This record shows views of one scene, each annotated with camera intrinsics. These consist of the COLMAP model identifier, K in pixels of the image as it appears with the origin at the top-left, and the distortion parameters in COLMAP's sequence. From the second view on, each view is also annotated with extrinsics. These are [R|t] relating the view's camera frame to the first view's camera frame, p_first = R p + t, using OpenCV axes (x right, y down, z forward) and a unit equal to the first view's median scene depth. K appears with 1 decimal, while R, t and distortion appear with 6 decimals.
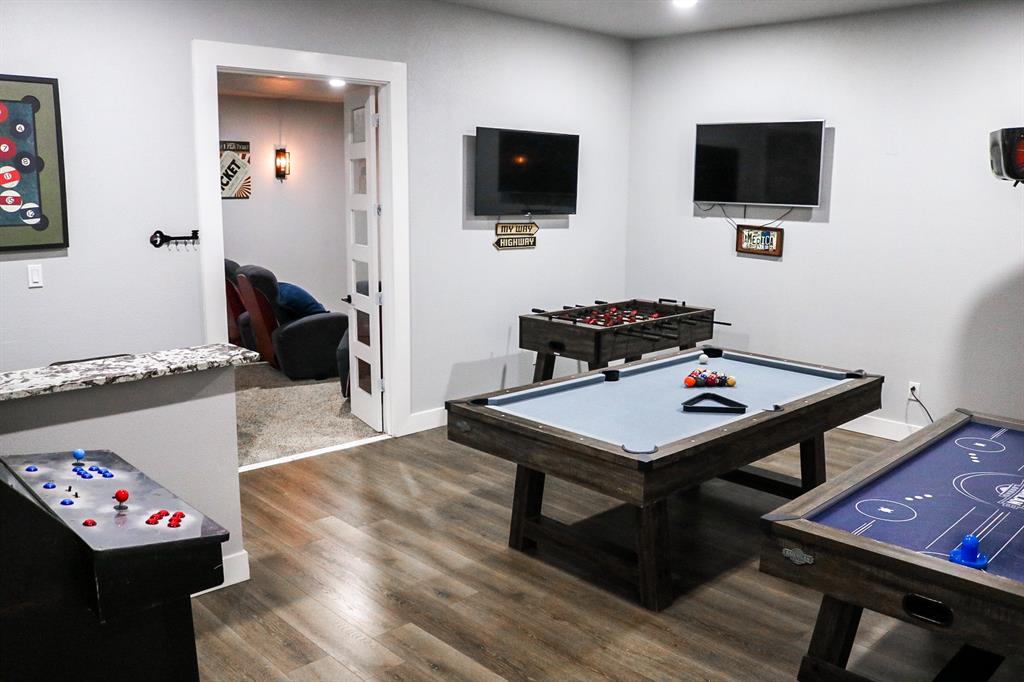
lens RADIAL K [[855.4, 0, 512.0], [0, 855.4, 341.0], [0, 0, 1]] dist [-0.099615, -0.000537]
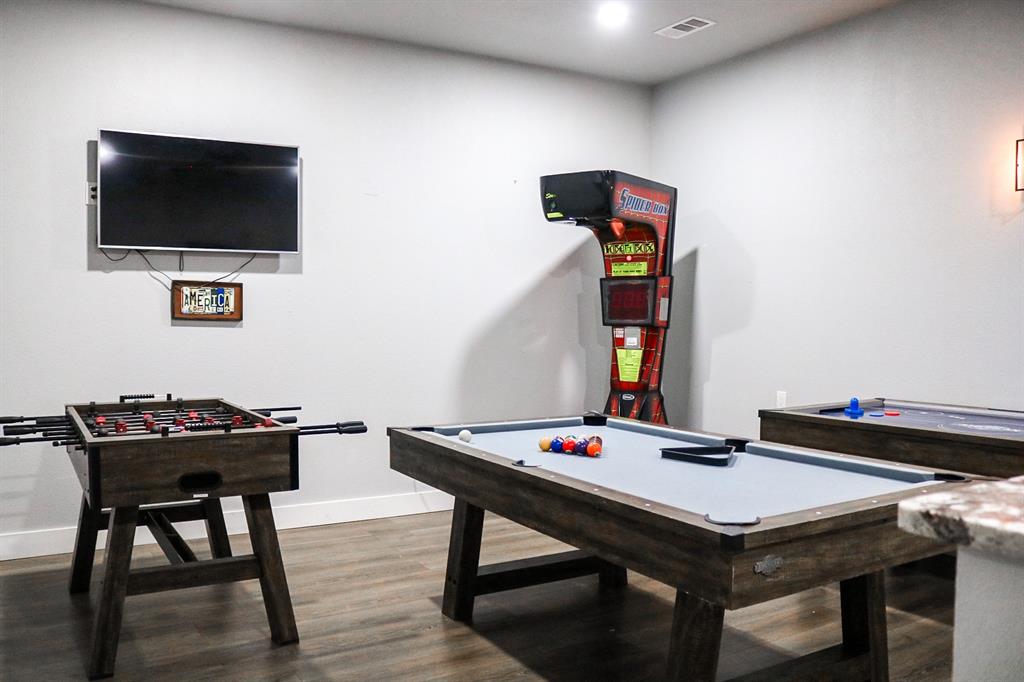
lens RADIAL K [[855.4, 0, 512.0], [0, 855.4, 341.0], [0, 0, 1]] dist [-0.099615, -0.000537]
pose [[0.231115, -0.042843, 0.971983, -0.353207], [0.181347, 0.983419, 0.000227, -0.038647], [-0.955876, 0.176213, 0.235053, 0.594943]]
